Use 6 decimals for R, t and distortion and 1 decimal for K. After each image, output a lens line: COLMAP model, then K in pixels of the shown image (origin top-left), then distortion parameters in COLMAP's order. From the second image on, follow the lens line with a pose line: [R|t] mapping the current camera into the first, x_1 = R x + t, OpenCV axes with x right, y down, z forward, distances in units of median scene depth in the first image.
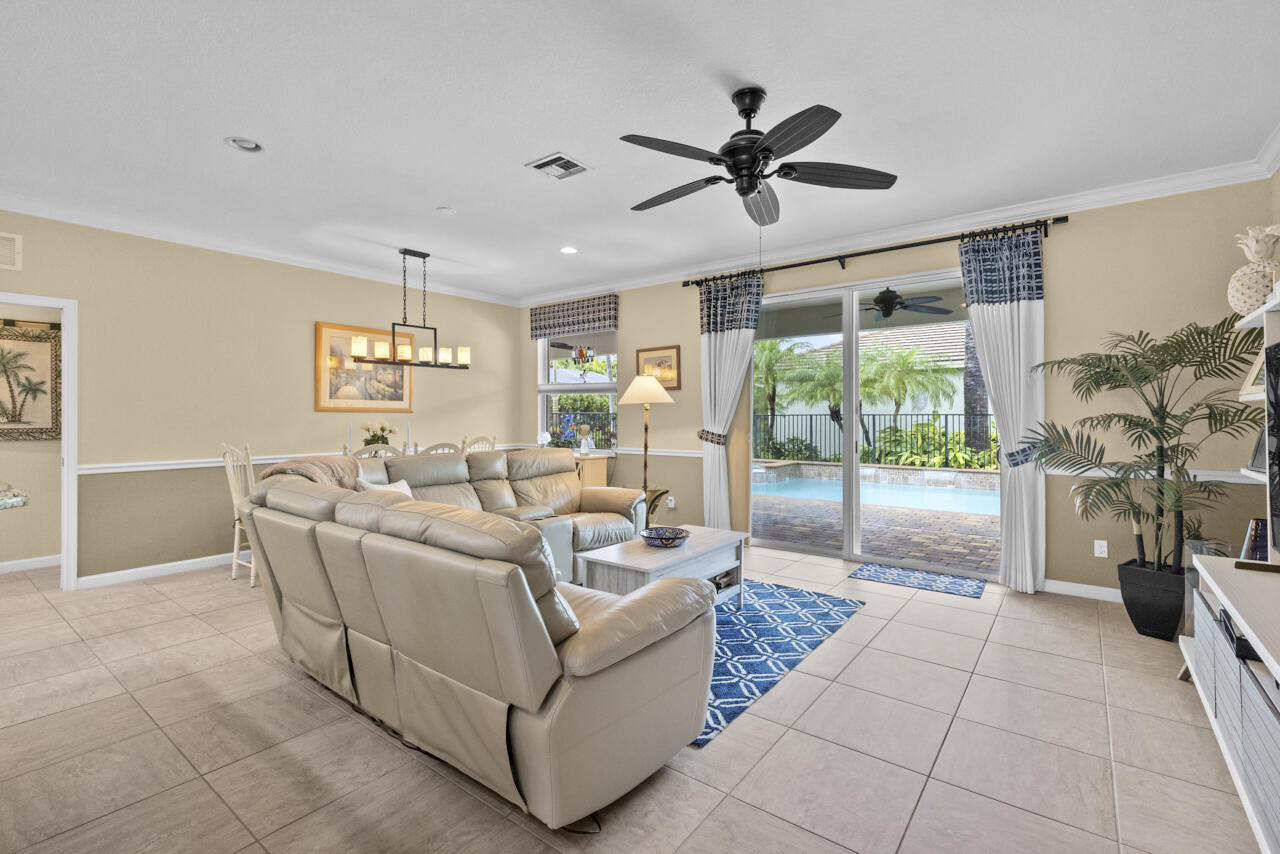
lens RADIAL K [[571.0, 0, 647.6], [0, 571.0, 422.9], [0, 0, 1]] dist [0.002639, -0.000158]
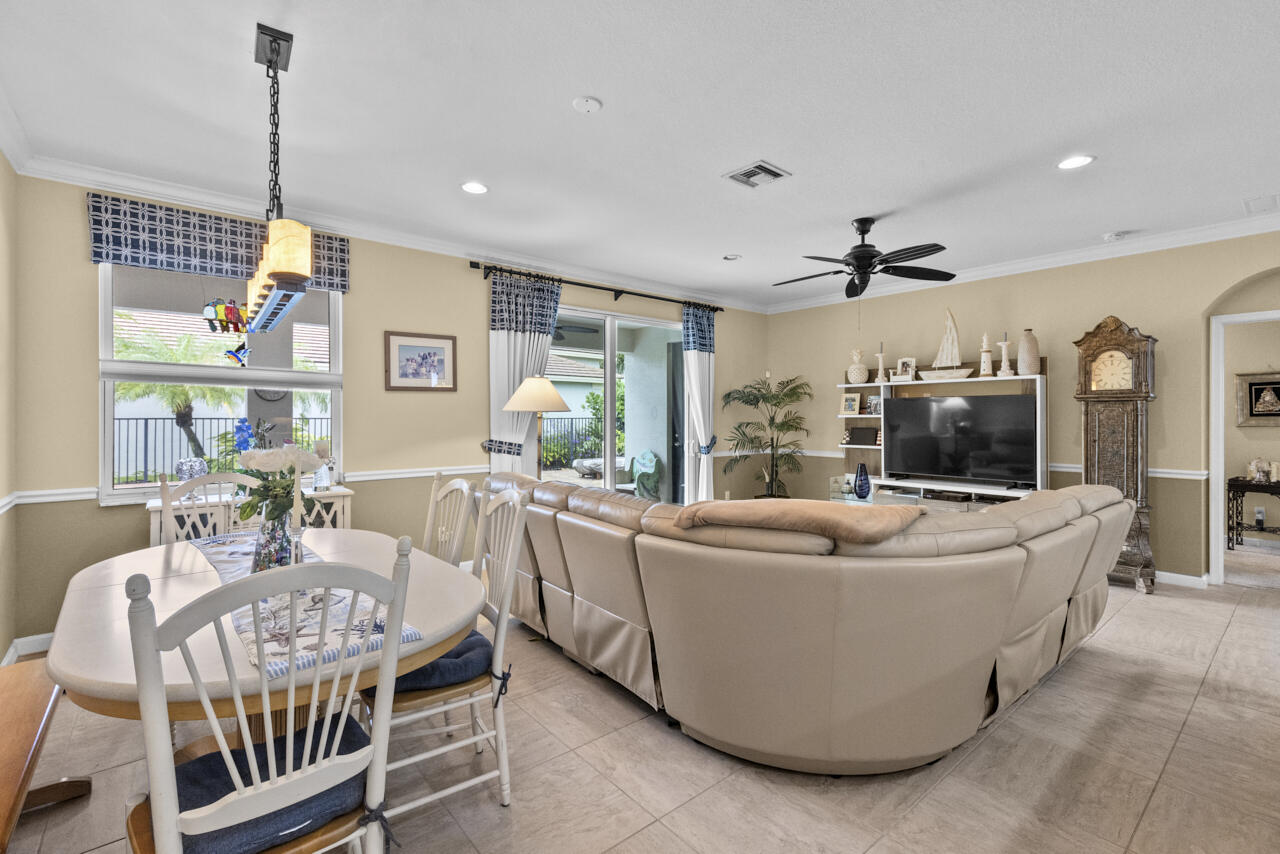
lens RADIAL K [[571.0, 0, 646.2], [0, 571.0, 417.8], [0, 0, 1]] dist [0.002639, -0.000158]
pose [[0.220598, 0.001609, 0.975363, -0.754955], [0.011975, 0.999919, -0.004358, -0.016461], [-0.975291, 0.012642, 0.220561, 0.631358]]
